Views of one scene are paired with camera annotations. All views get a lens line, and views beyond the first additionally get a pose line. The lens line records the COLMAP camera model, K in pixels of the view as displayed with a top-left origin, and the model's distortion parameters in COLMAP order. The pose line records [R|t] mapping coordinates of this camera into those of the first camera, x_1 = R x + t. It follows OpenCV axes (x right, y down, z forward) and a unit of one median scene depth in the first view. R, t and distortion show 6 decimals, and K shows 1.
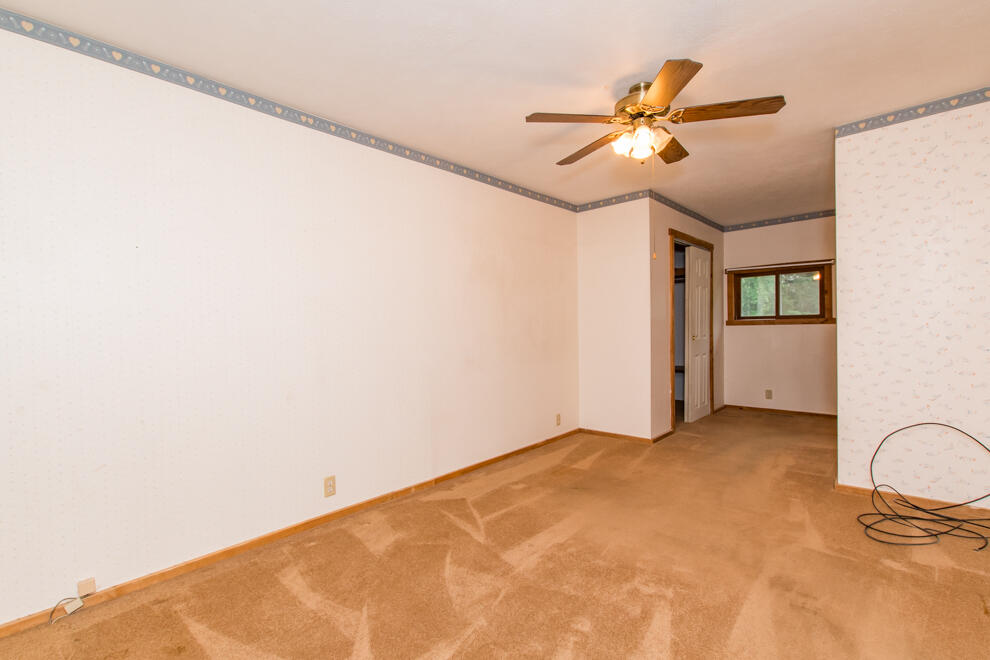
lens RADIAL K [[445.0, 0, 495.0], [0, 445.0, 330.0], [0, 0, 1]] dist [0.000692, 0.000101]
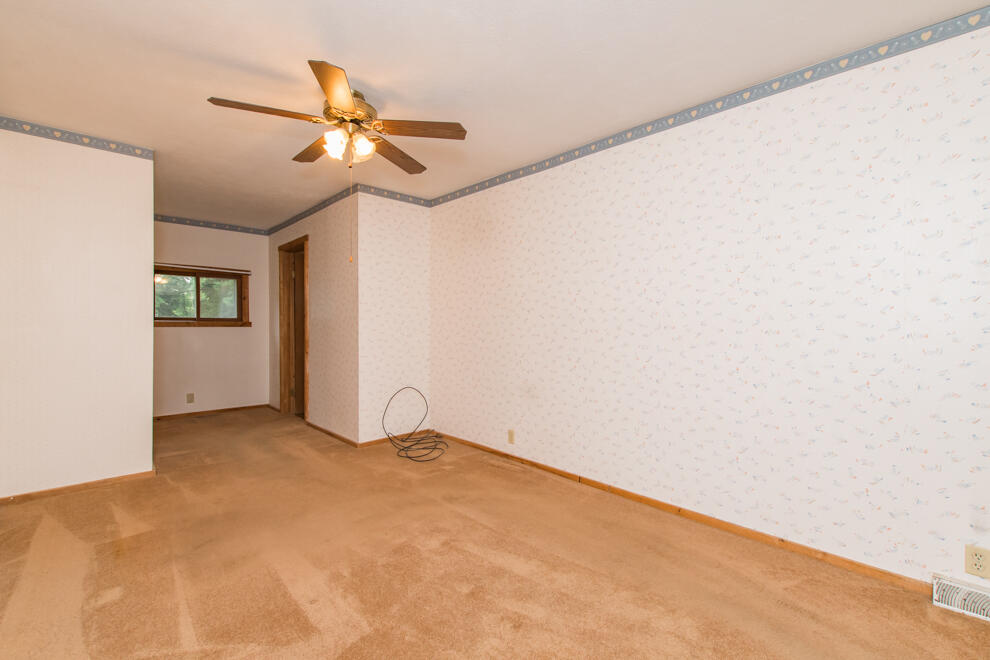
lens RADIAL K [[430.7, 0, 498.6], [0, 430.7, 332.0], [0, 0, 1]] dist [0.000646, -0.000455]
pose [[0.058690, -0.004655, 0.998265, -0.503340], [-0.003428, 0.999982, 0.004864, -0.011644], [-0.998270, -0.003707, 0.058673, 0.443762]]
